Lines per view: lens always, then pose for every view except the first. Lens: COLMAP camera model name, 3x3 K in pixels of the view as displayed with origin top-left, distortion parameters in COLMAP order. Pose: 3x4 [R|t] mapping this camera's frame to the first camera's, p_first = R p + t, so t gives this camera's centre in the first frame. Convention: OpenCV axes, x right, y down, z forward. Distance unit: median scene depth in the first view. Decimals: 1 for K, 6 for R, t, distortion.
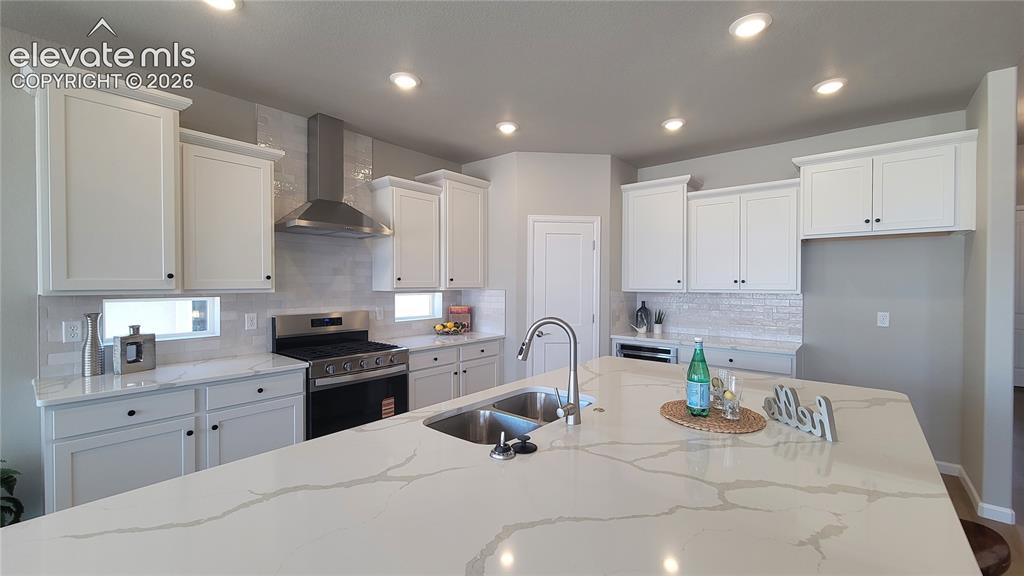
lens RADIAL K [[415.7, 0, 514.7], [0, 415.7, 288.6], [0, 0, 1]] dist [-0.001481, -0.000344]
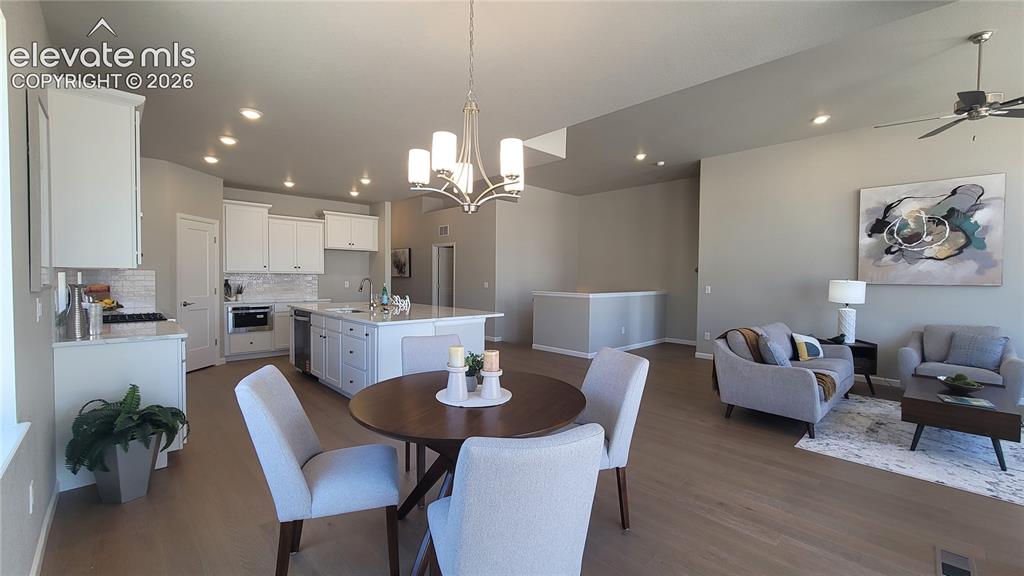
lens RADIAL K [[415.7, 0, 514.7], [0, 415.7, 288.6], [0, 0, 1]] dist [-0.001481, -0.000344]
pose [[0.112852, -0.029714, 0.993167, -1.269971], [0.002318, 0.999558, 0.029642, 0.026360], [-0.993609, -0.001043, 0.112871, -0.214575]]
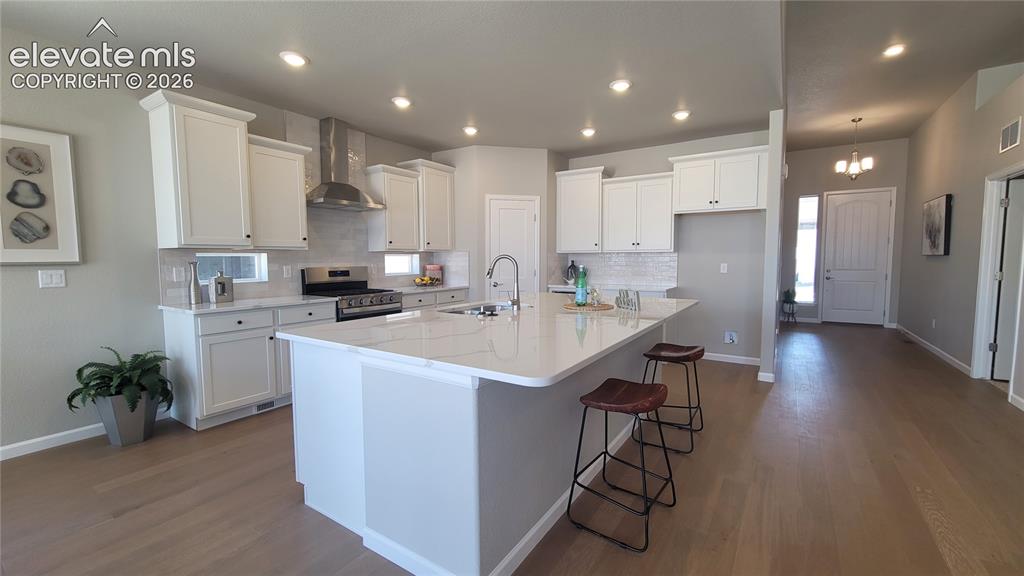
lens RADIAL K [[415.7, 0, 514.7], [0, 415.7, 288.6], [0, 0, 1]] dist [-0.001481, -0.000344]
pose [[0.993207, -0.014479, 0.115454, -0.036339], [0.007337, 0.998046, 0.062053, 0.044743], [-0.116127, -0.060784, 0.991373, -0.373710]]
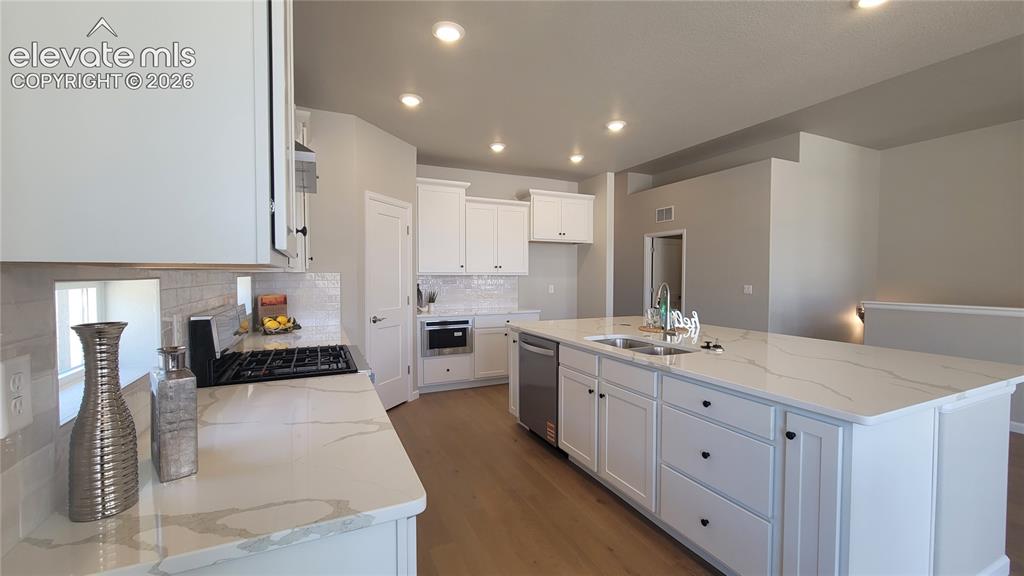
lens RADIAL K [[415.7, 0, 514.7], [0, 415.7, 288.6], [0, 0, 1]] dist [-0.001481, -0.000344]
pose [[0.419841, -0.031035, 0.907067, -0.737529], [0.010577, 0.999515, 0.029303, 0.016439], [-0.907536, -0.002708, 0.419965, 0.357141]]
